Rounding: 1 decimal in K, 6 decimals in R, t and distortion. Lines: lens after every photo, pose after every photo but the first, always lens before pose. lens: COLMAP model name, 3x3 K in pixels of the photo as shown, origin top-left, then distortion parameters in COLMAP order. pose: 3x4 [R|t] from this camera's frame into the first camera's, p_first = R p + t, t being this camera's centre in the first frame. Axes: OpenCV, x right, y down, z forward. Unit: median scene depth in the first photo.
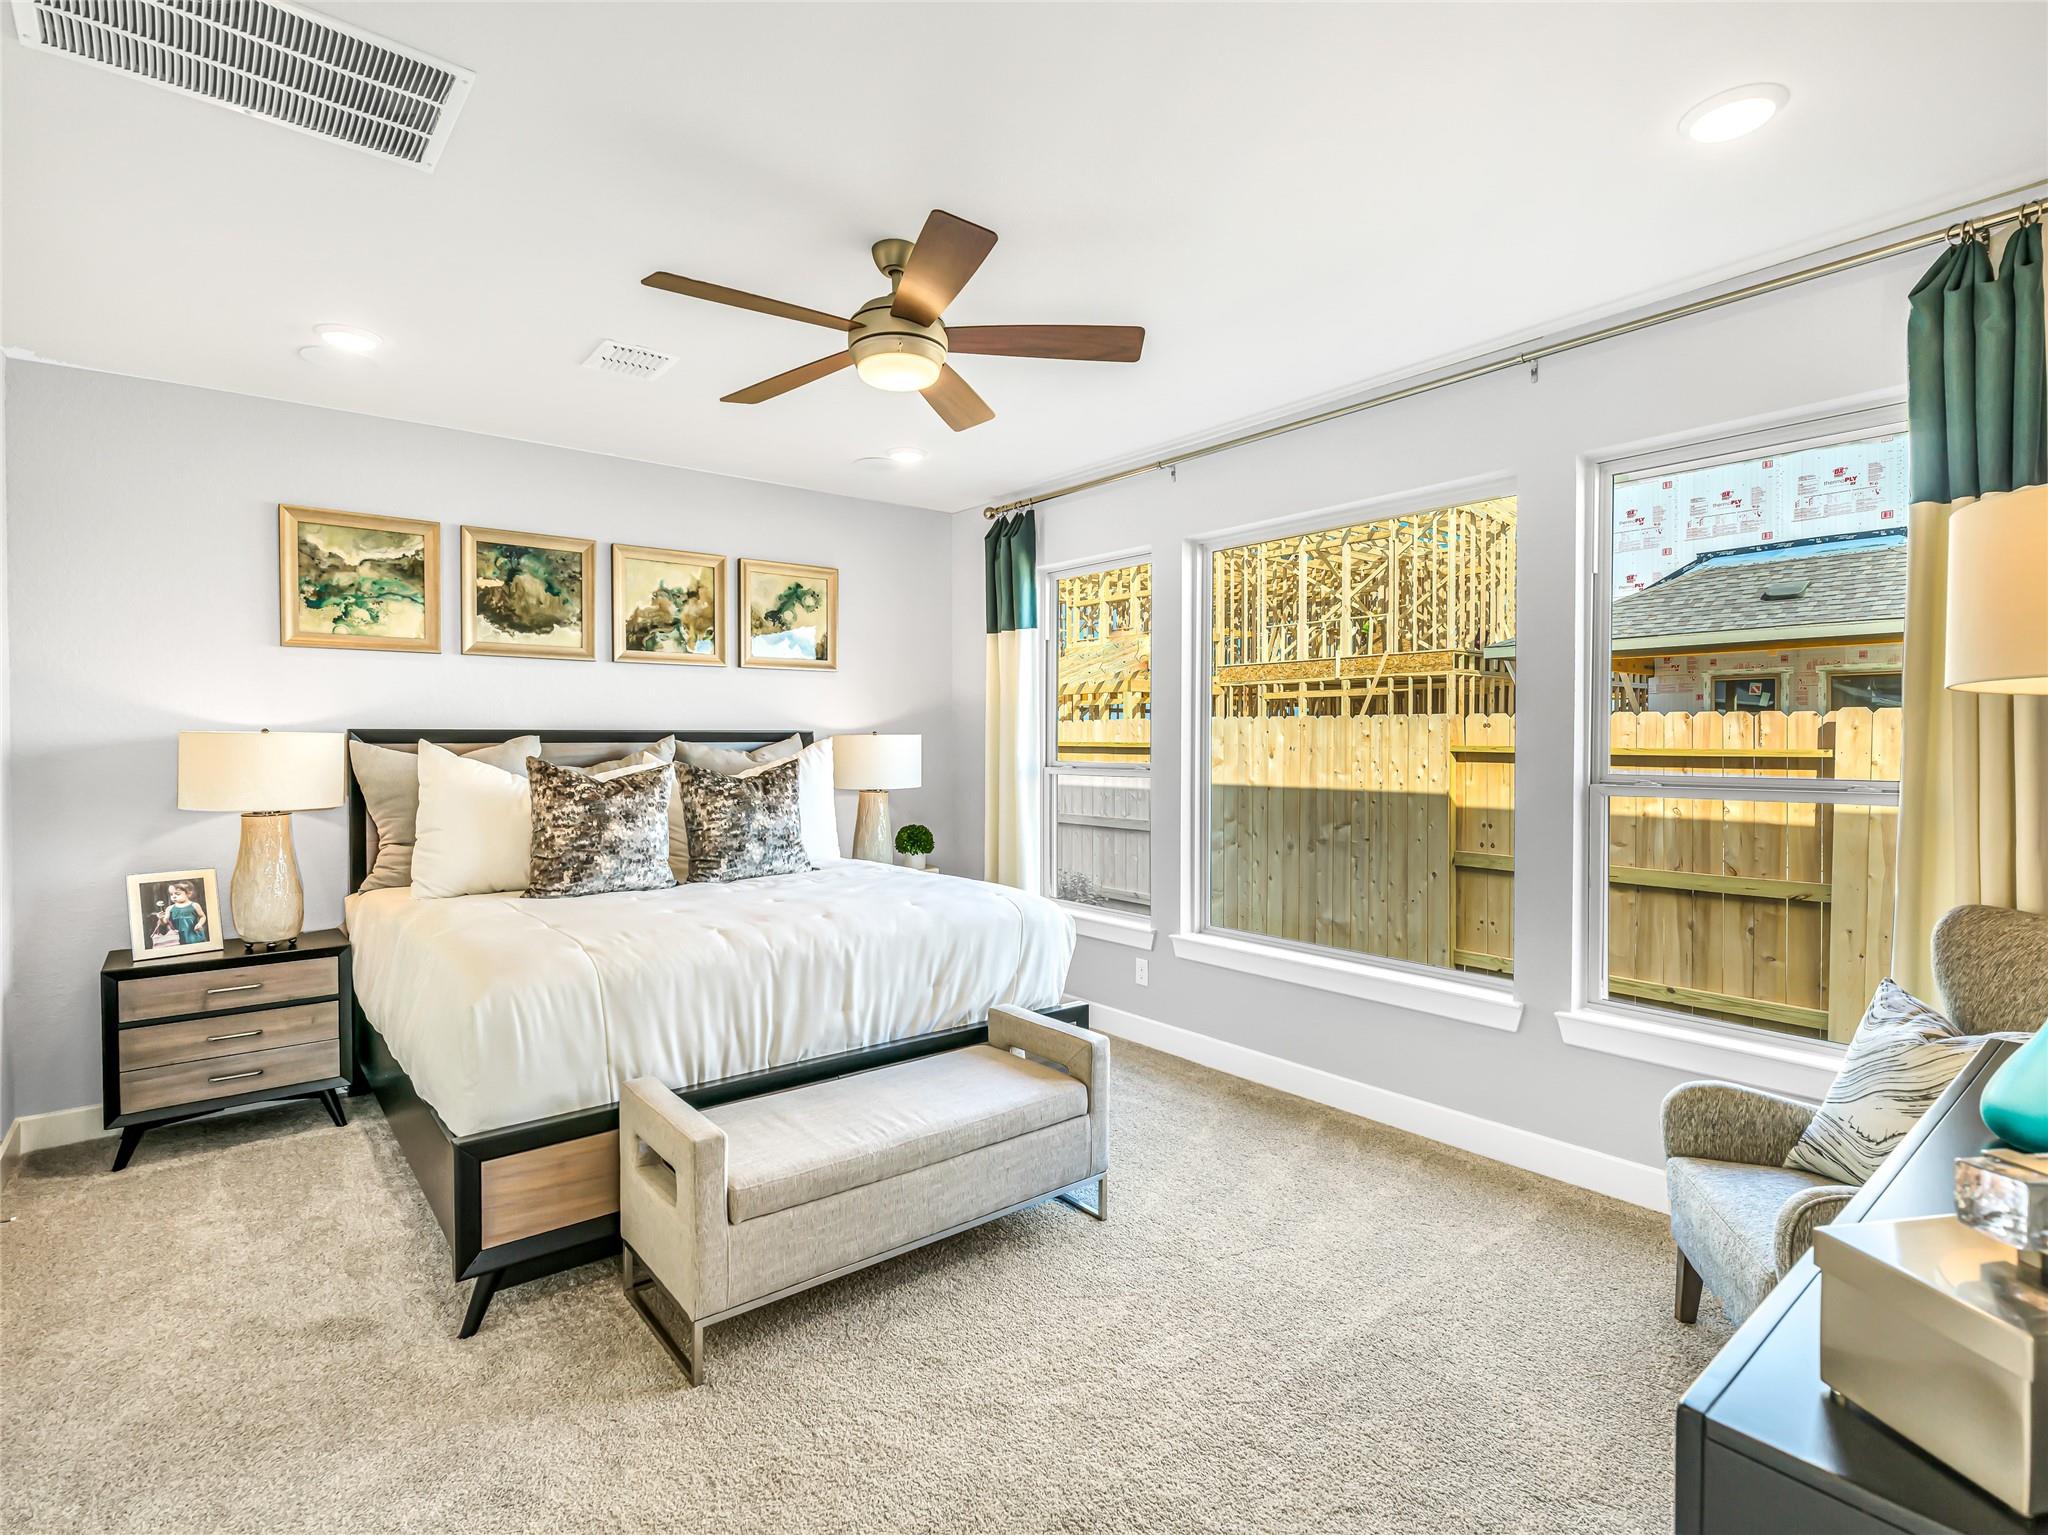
lens RADIAL K [[1011.8, 0, 1026.9], [0, 1011.8, 762.8], [0, 0, 1]] dist [-0.002079, -0.000735]
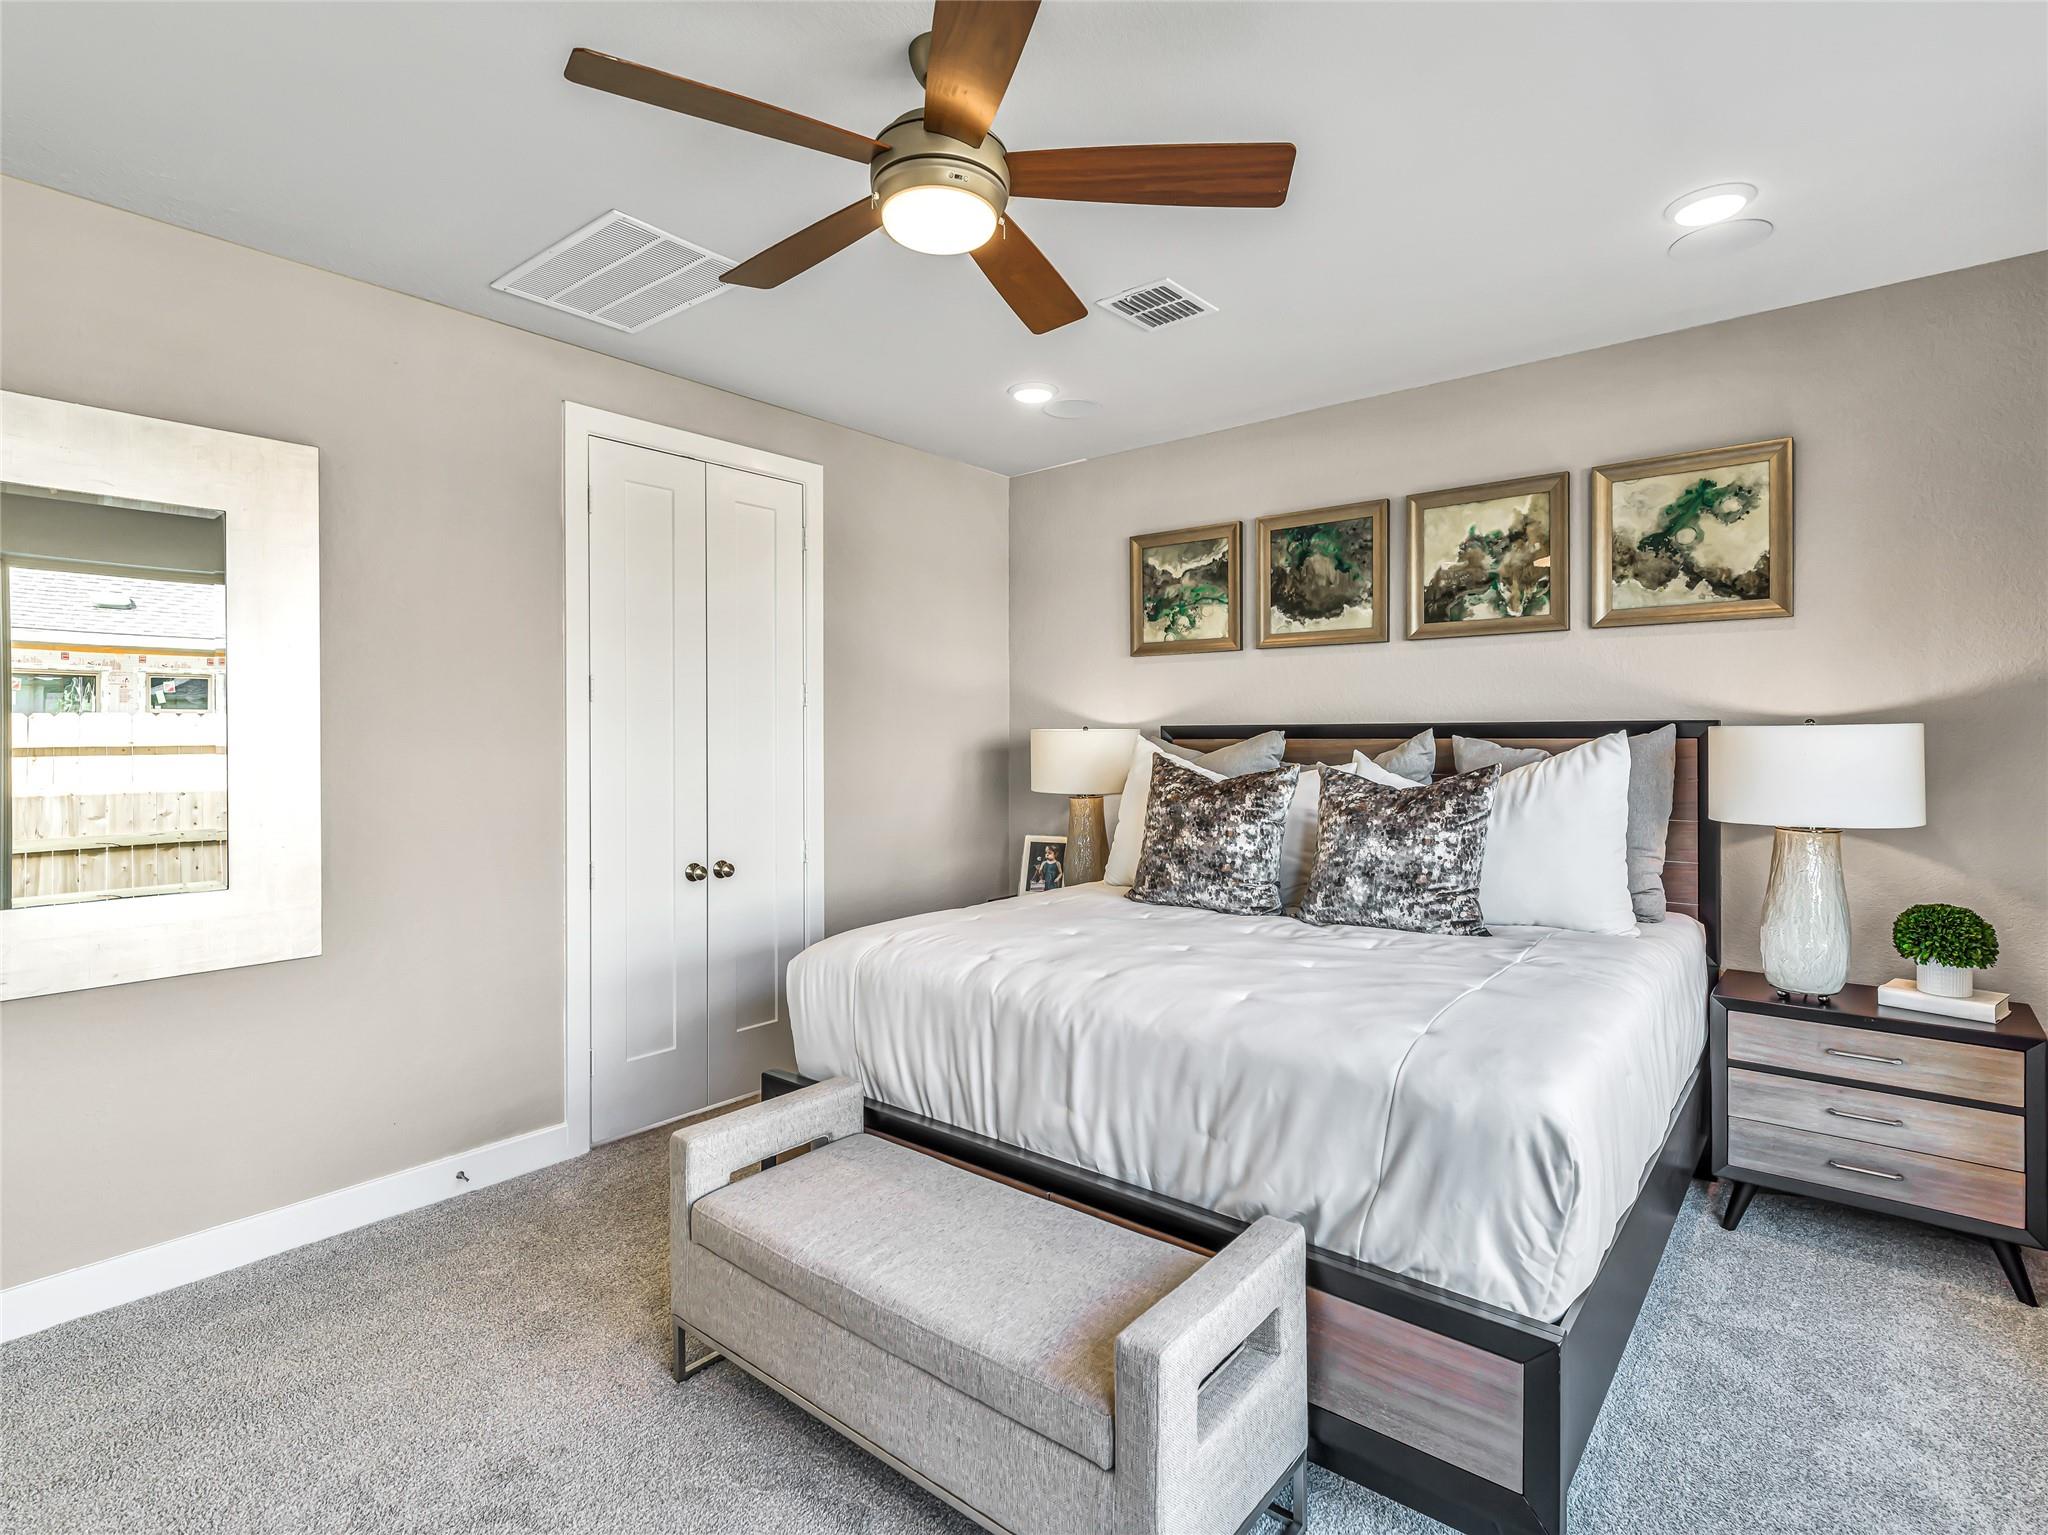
lens RADIAL K [[1023.1, 0, 1025.6], [0, 1023.1, 749.0], [0, 0, 1]] dist [0.001968, 0.000400]
pose [[0.193336, 0.011592, -0.981064, 0.396406], [-0.020803, 0.999754, 0.007714, -0.013191], [0.980912, 0.018918, 0.193530, 0.615092]]
